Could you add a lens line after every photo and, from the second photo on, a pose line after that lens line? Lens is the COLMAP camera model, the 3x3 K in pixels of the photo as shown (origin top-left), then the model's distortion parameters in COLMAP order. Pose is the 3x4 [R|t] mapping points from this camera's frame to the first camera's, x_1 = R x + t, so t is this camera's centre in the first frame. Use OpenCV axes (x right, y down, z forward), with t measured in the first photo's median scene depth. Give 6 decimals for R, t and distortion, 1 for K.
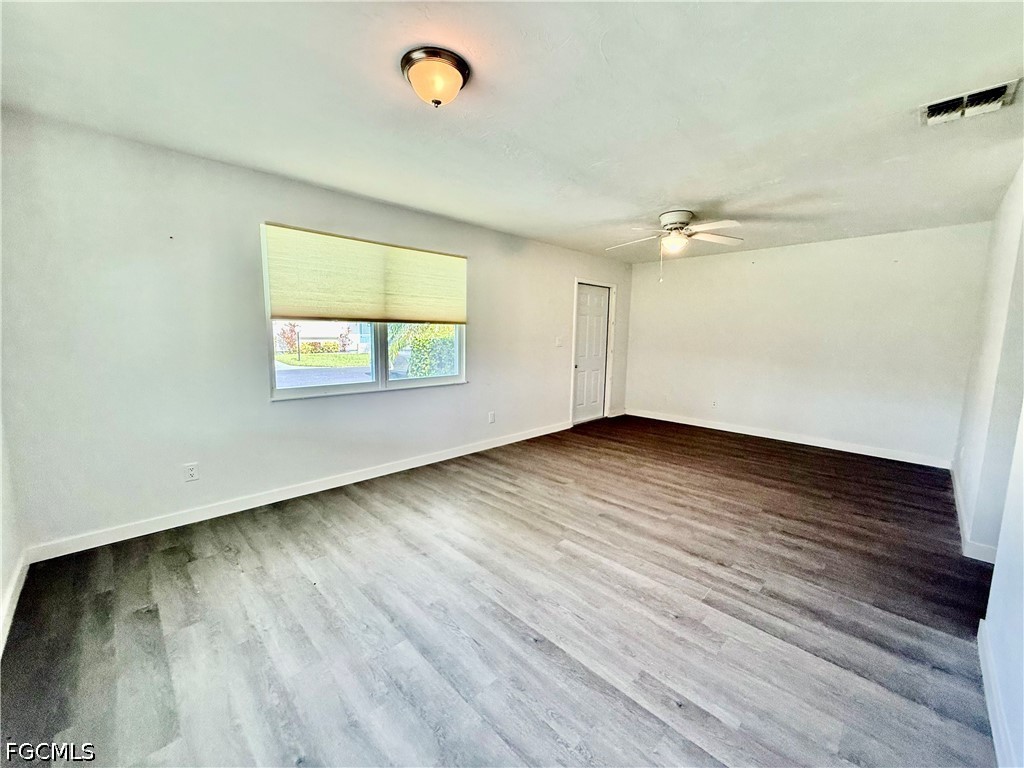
lens RADIAL K [[408.8, 0, 511.1], [0, 408.8, 386.0], [0, 0, 1]] dist [0.003425, -0.000448]
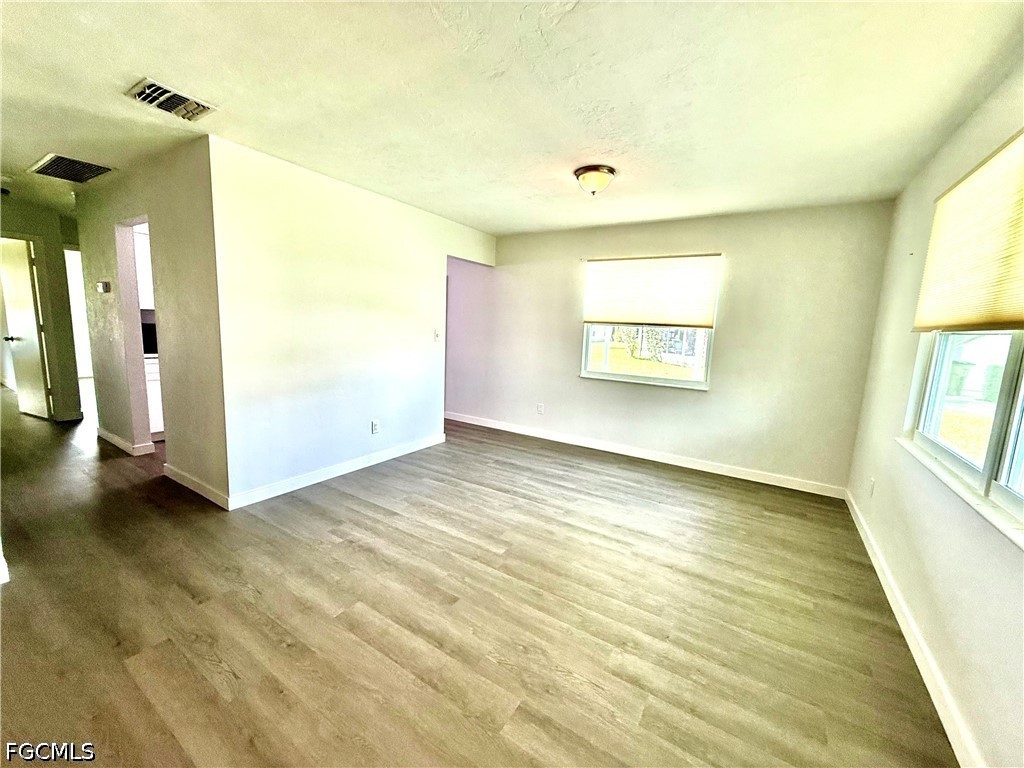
lens RADIAL K [[408.8, 0, 508.4], [0, 408.8, 381.7], [0, 0, 1]] dist [0.003425, -0.000448]
pose [[-0.973990, -0.023855, -0.225333, 0.258168], [-0.083918, 0.961707, 0.260918, -0.183557], [0.210480, 0.273041, -0.938694, 1.367380]]
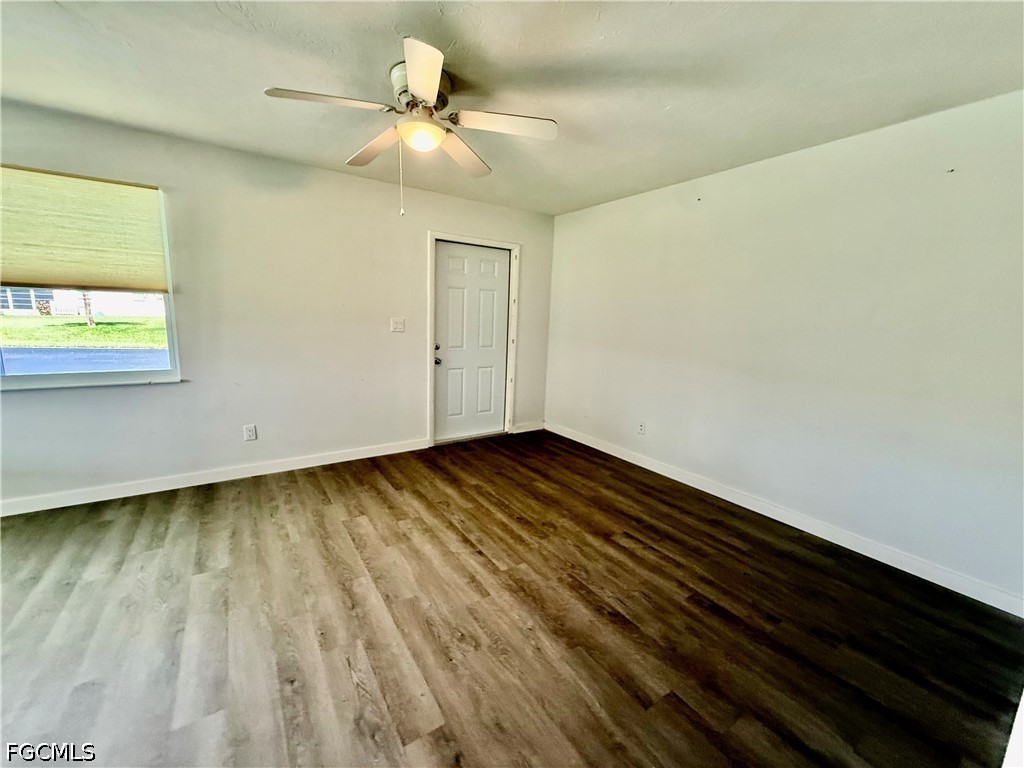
lens RADIAL K [[408.8, 0, 505.7], [0, 408.8, 386.7], [0, 0, 1]] dist [0.003425, -0.000448]
pose [[0.981386, 0.050250, -0.185353, 0.683982], [-0.043214, 0.998191, 0.041810, -0.065832], [0.187119, -0.033021, 0.981782, 0.560490]]
